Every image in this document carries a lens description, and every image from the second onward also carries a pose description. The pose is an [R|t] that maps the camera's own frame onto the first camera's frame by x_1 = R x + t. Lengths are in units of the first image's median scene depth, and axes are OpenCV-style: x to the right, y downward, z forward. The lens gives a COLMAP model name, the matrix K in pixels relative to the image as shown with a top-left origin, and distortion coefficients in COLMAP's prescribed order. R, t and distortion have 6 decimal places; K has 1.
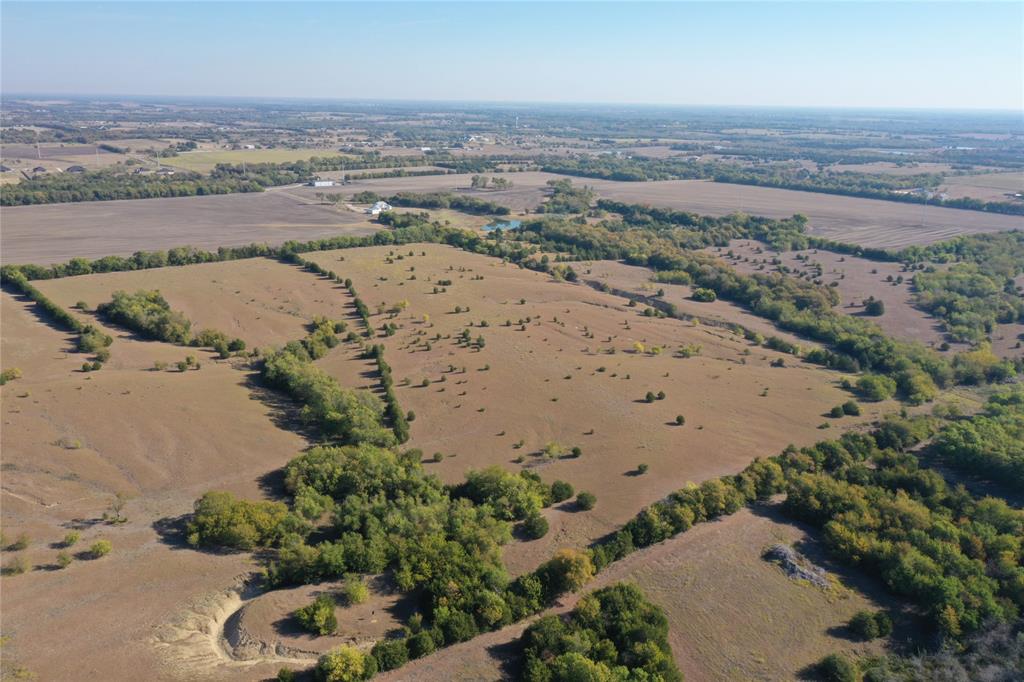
lens RADIAL K [[818.9, 0, 513.7], [0, 818.9, 338.8], [0, 0, 1]] dist [0.002463, 0.003087]
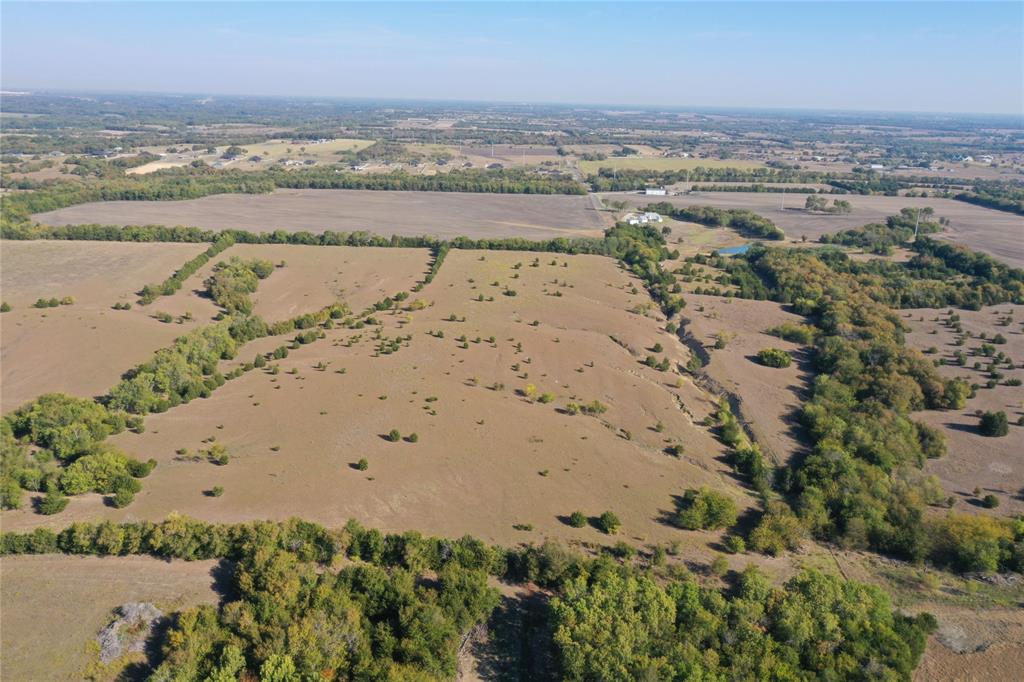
lens RADIAL K [[818.9, 0, 513.7], [0, 818.9, 338.8], [0, 0, 1]] dist [0.002463, 0.003087]
pose [[0.784343, 0.177733, -0.594320, 0.473779], [-0.186334, 0.981335, 0.047560, -0.059106], [0.591680, 0.073439, 0.802821, 0.225439]]
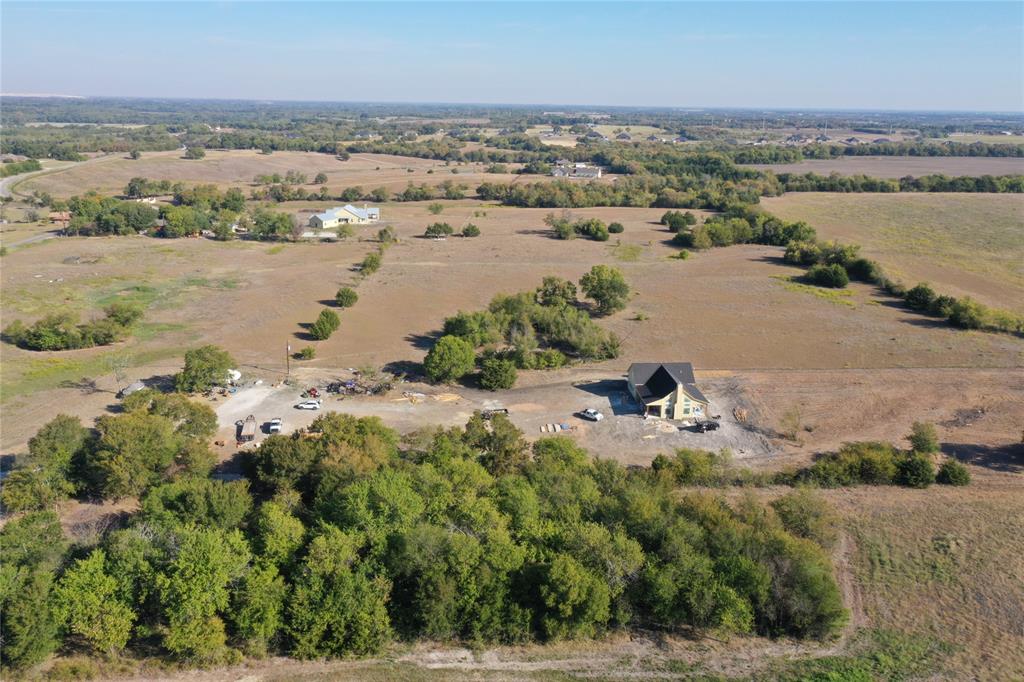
lens RADIAL K [[813.5, 0, 510.7], [0, 813.5, 344.1], [0, 0, 1]] dist [0.002244, 0.007056]
pose [[0.786456, 0.169577, -0.593912, -0.513755], [-0.175127, 0.983333, 0.048864, 0.195942], [0.592299, 0.065580, 0.803045, -0.299097]]
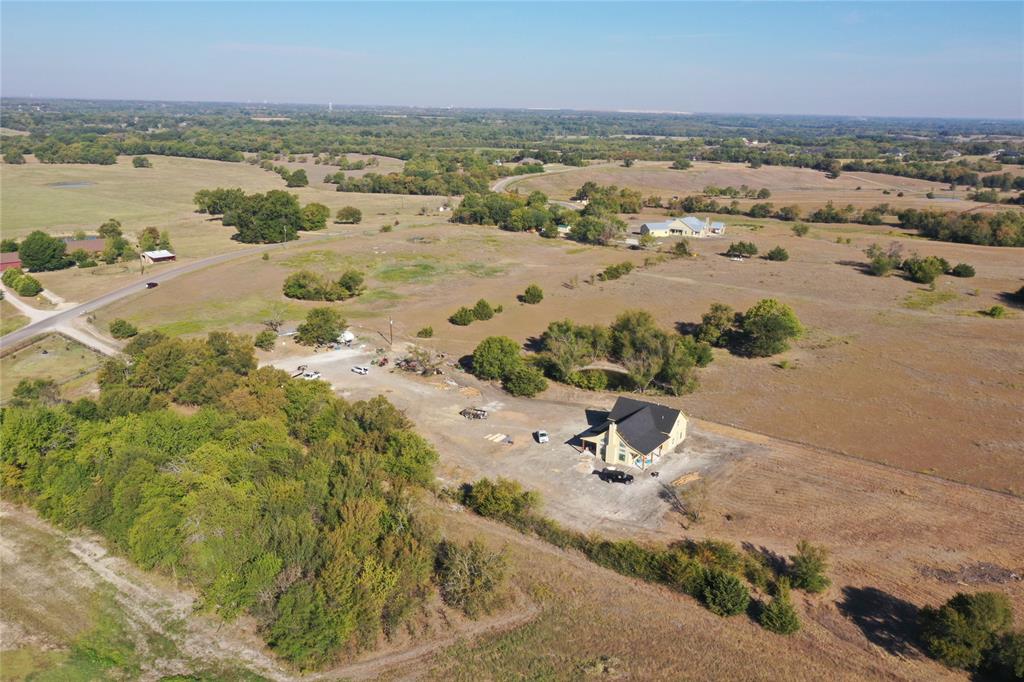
lens RADIAL K [[810.8, 0, 511.4], [0, 810.8, 356.0], [0, 0, 1]] dist [0.001763, 0.006018]
pose [[0.218029, 0.271512, -0.937414, -0.406944], [-0.289782, 0.935213, 0.203475, 0.149794], [0.931928, 0.227282, 0.282583, -0.133773]]
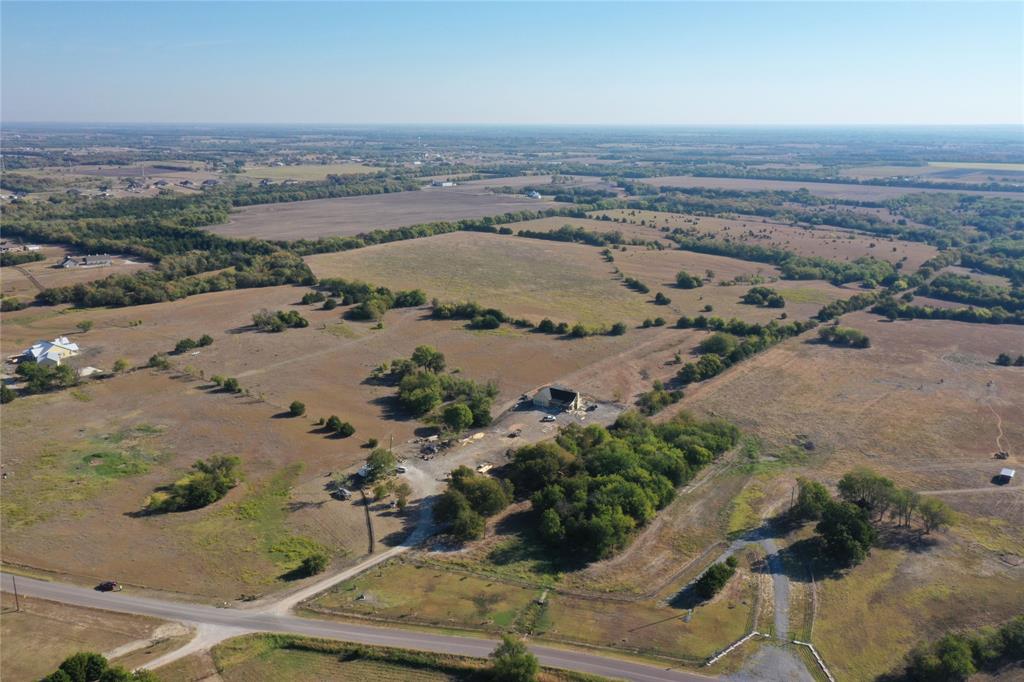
lens RADIAL K [[818.9, 0, 513.7], [0, 818.9, 338.8], [0, 0, 1]] dist [0.002463, 0.003087]
pose [[0.973695, -0.073068, 0.215820, -0.820650], [0.078288, 0.996807, -0.015726, 0.178454], [-0.213982, 0.032209, 0.976306, -0.635824]]
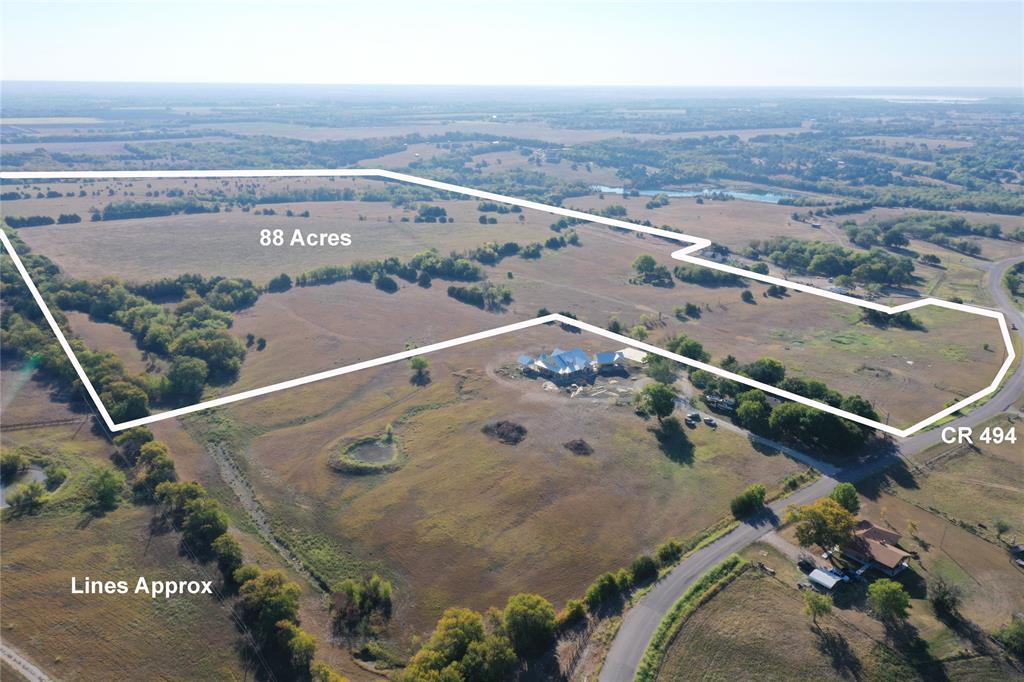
lens RADIAL K [[810.8, 0, 511.4], [0, 810.8, 356.0], [0, 0, 1]] dist [0.001763, 0.006018]
pose [[-0.002195, -0.337603, 0.941286, -1.643652], [0.274596, 0.904901, 0.325193, -0.069384], [-0.961557, 0.259187, 0.090719, 0.175880]]
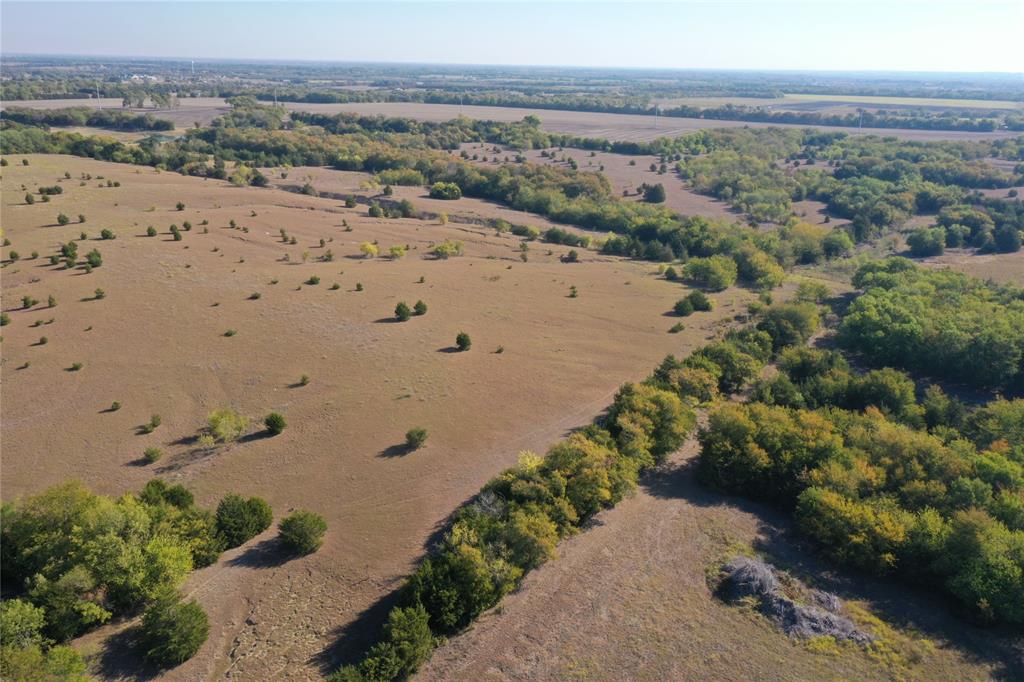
lens RADIAL K [[810.8, 0, 511.4], [0, 810.8, 356.0], [0, 0, 1]] dist [0.001763, 0.006018]
pose [[0.938210, -0.114549, 0.326559, 0.029727], [0.092690, 0.992331, 0.081784, 0.038486], [-0.333423, -0.046462, 0.941632, 0.267629]]
